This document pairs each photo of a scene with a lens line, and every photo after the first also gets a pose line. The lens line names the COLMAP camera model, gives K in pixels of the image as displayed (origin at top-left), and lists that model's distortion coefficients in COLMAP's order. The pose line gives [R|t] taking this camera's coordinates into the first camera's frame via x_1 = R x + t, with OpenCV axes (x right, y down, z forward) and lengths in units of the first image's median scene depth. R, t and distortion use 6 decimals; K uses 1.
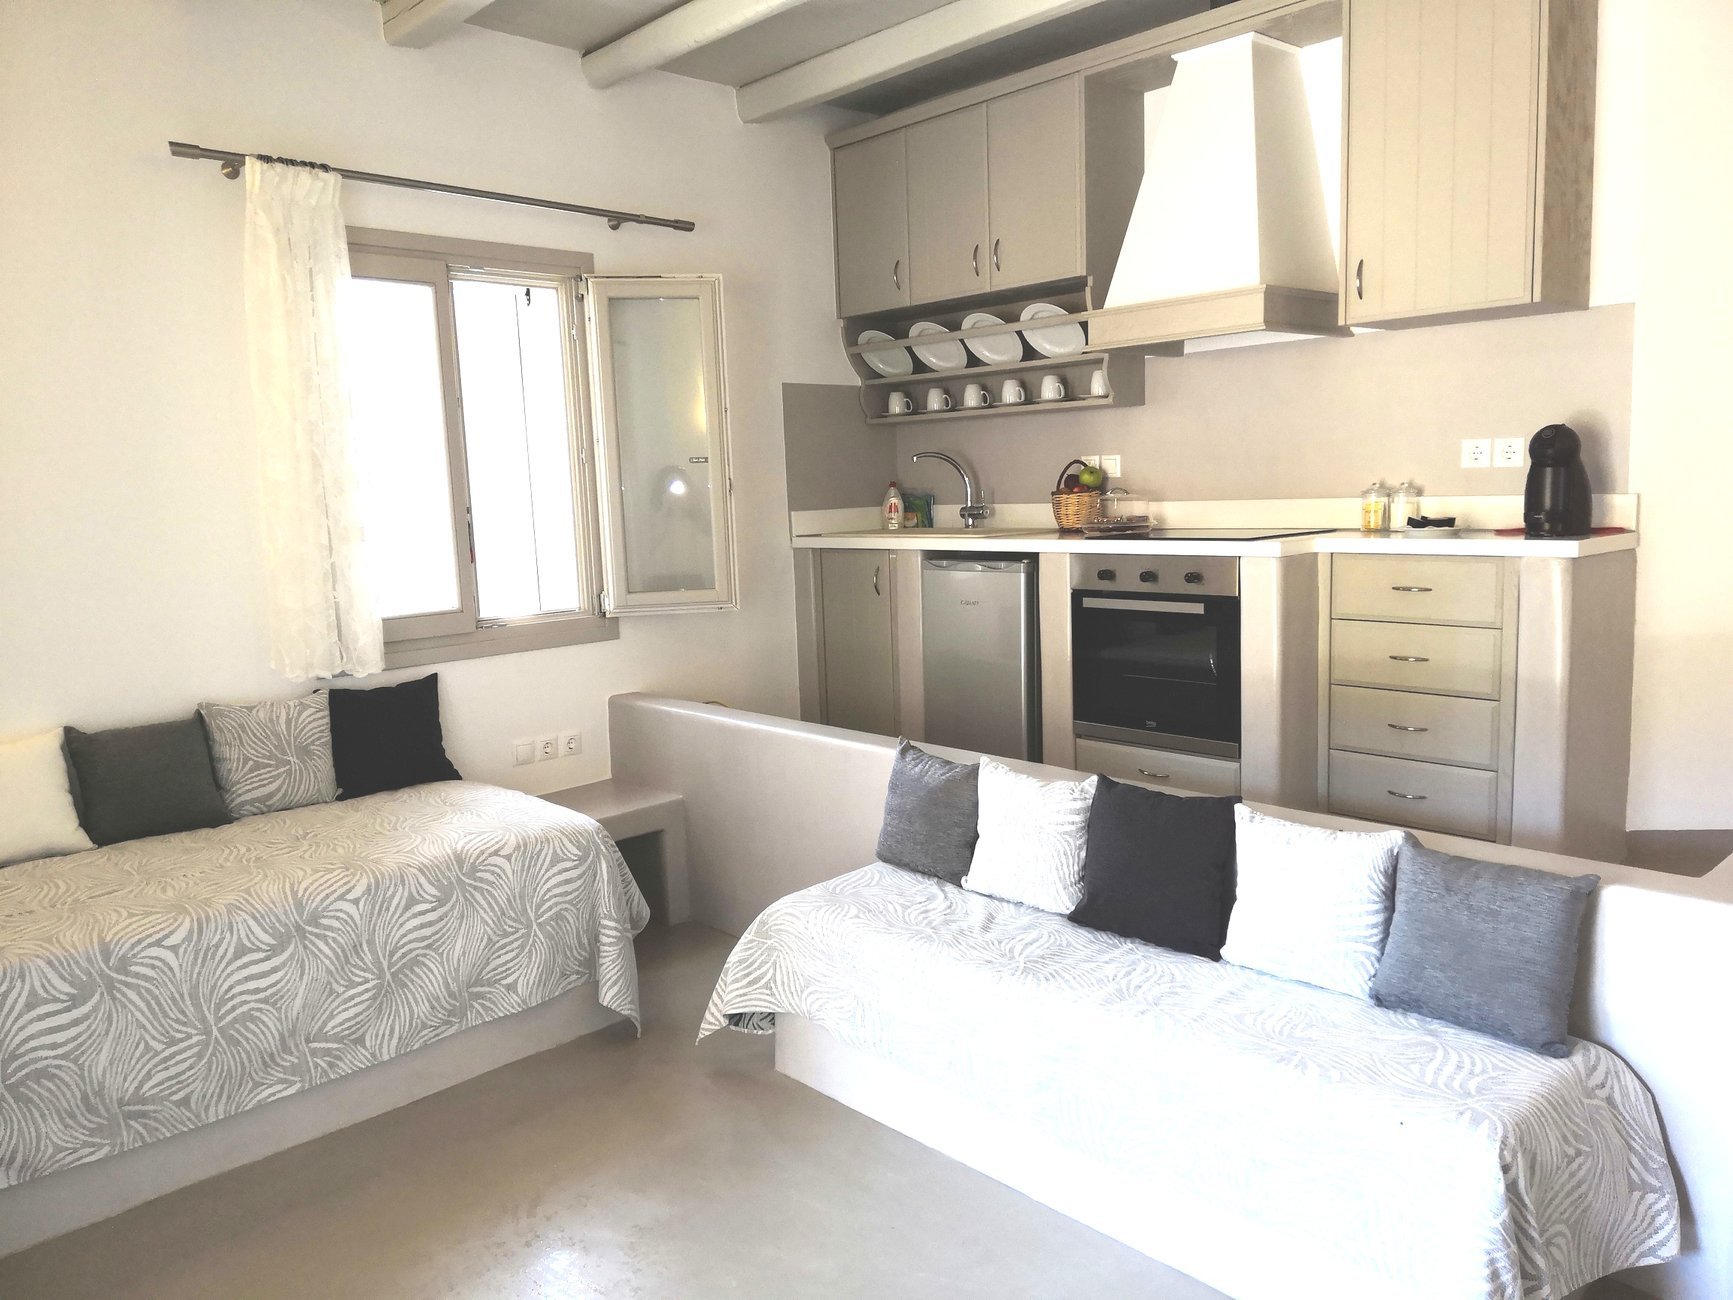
lens RADIAL K [[1296.1, 0, 869.3], [0, 1296.1, 654.5], [0, 0, 1]] dist [0.057102, -0.074417]
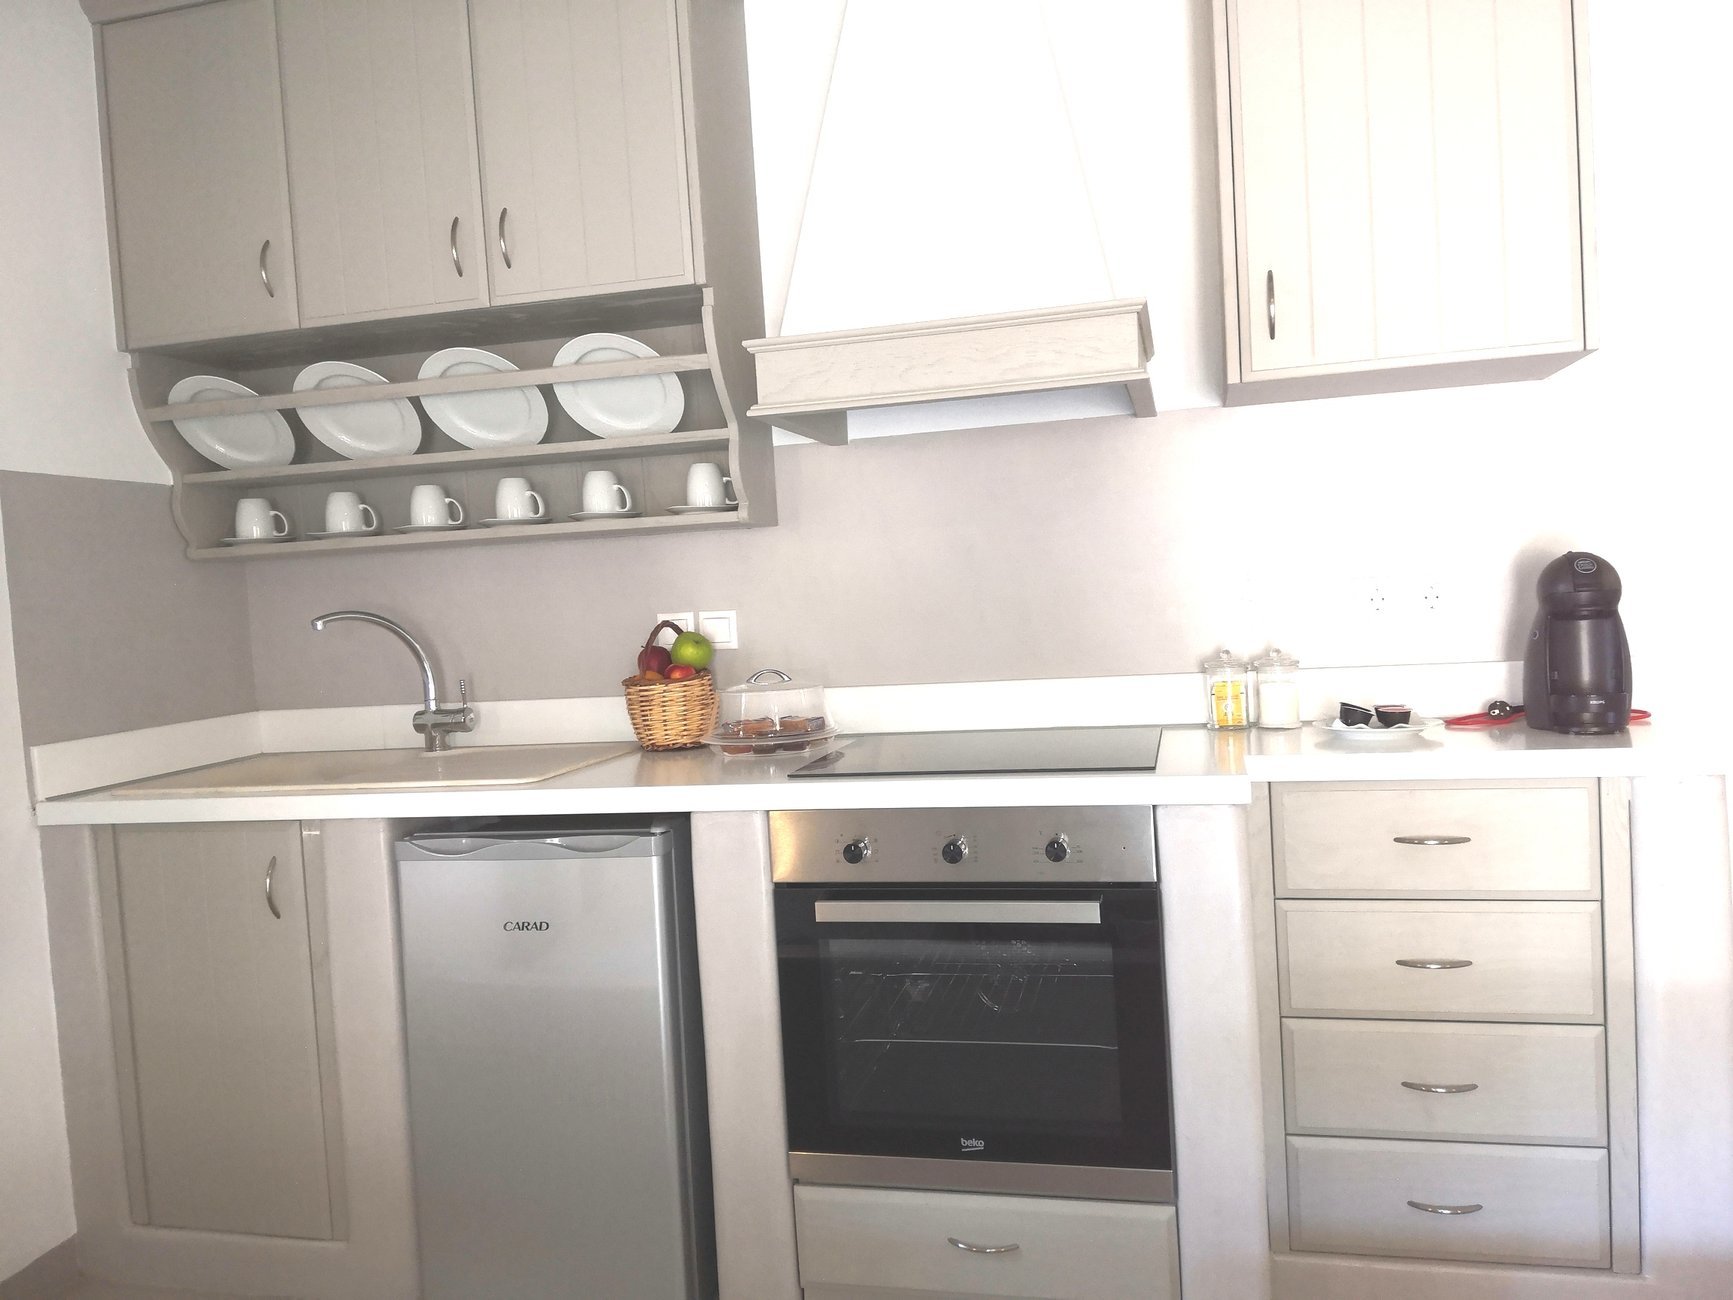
lens RADIAL K [[1296.1, 0, 876.3], [0, 1296.1, 642.2], [0, 0, 1]] dist [0.057102, -0.074417]
pose [[0.833683, -0.035506, 0.551101, -0.071428], [0.100649, 0.990986, -0.088410, -0.083824], [-0.542994, 0.129174, 0.829742, 0.500138]]
